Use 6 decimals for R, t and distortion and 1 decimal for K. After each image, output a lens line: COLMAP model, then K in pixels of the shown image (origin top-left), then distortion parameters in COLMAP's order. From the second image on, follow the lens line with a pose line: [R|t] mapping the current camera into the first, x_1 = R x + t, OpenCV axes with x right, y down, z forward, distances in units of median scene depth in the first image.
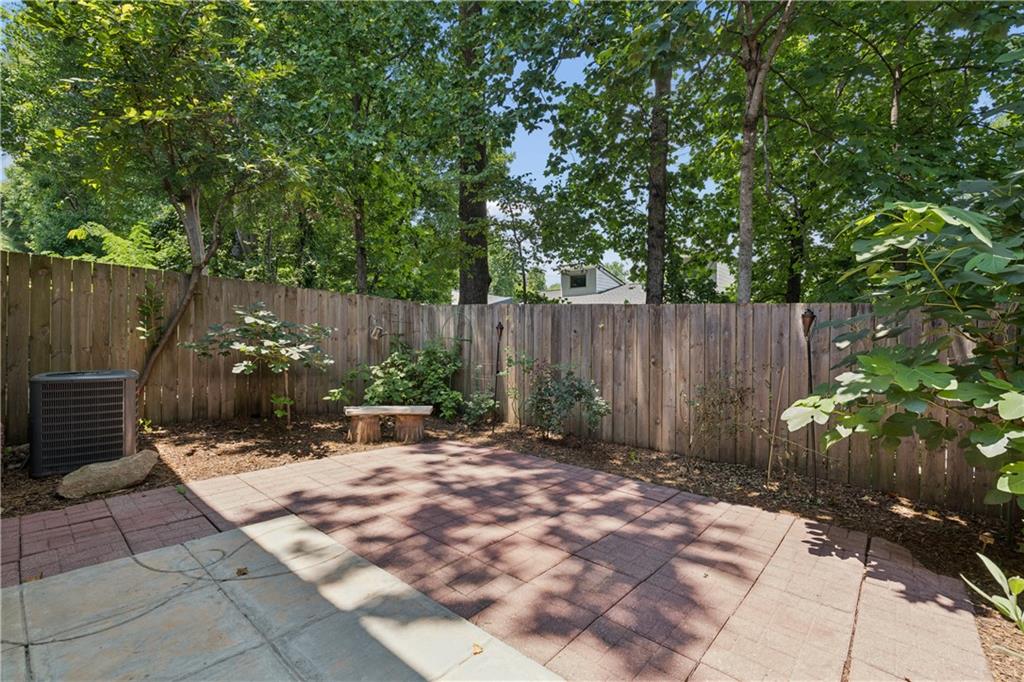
lens RADIAL K [[446.7, 0, 515.5], [0, 446.7, 339.0], [0, 0, 1]] dist [0.003682, -0.000001]
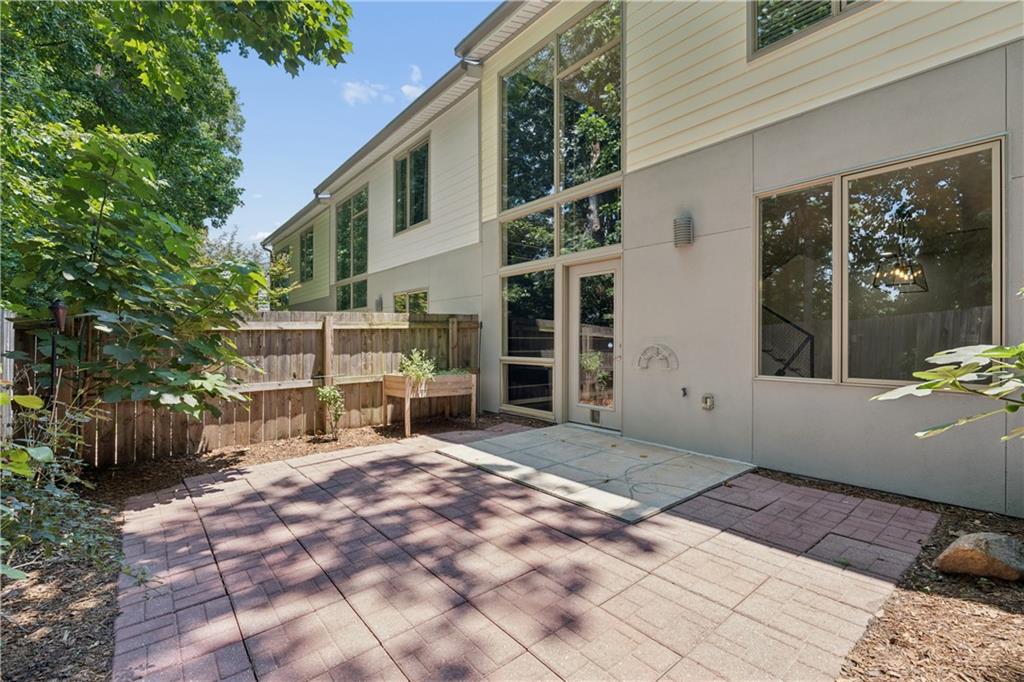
lens RADIAL K [[446.7, 0, 517.7], [0, 446.7, 340.7], [0, 0, 1]] dist [0.003682, -0.000001]
pose [[-0.989729, -0.006690, 0.142799, -0.388265], [-0.005262, 0.999932, 0.010373, -0.016503], [-0.142859, 0.009515, -0.989697, 1.795749]]
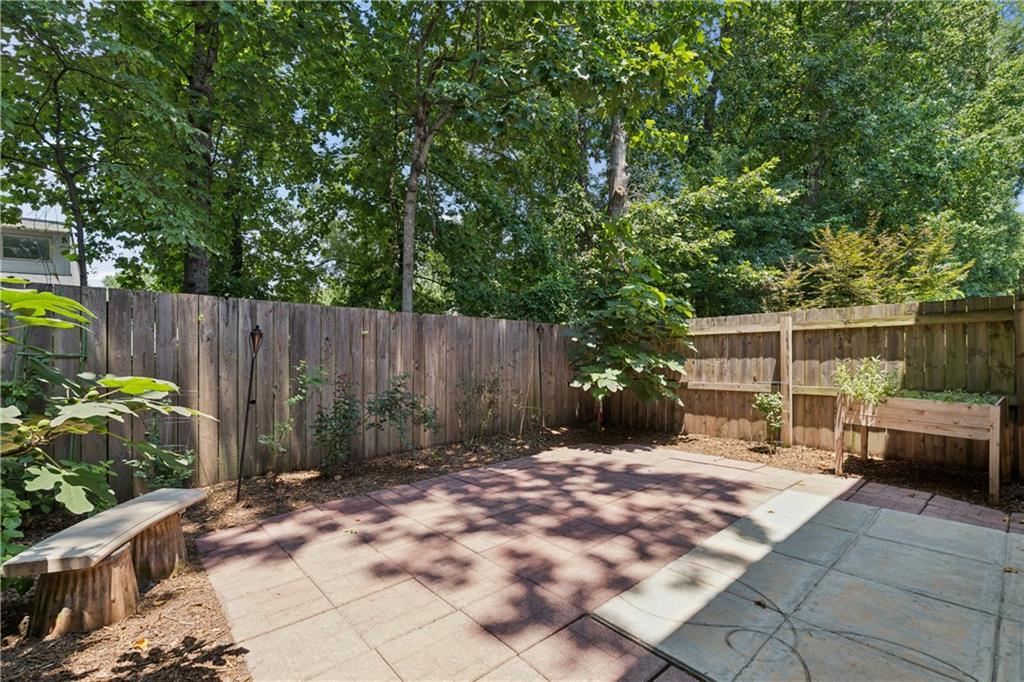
lens RADIAL K [[446.7, 0, 507.6], [0, 446.7, 339.5], [0, 0, 1]] dist [0.003682, -0.000001]
pose [[0.141437, -0.000274, 0.989947, -1.051925], [0.011232, 0.999936, -0.001328, -0.017570], [-0.989884, 0.011307, 0.141431, 0.910768]]
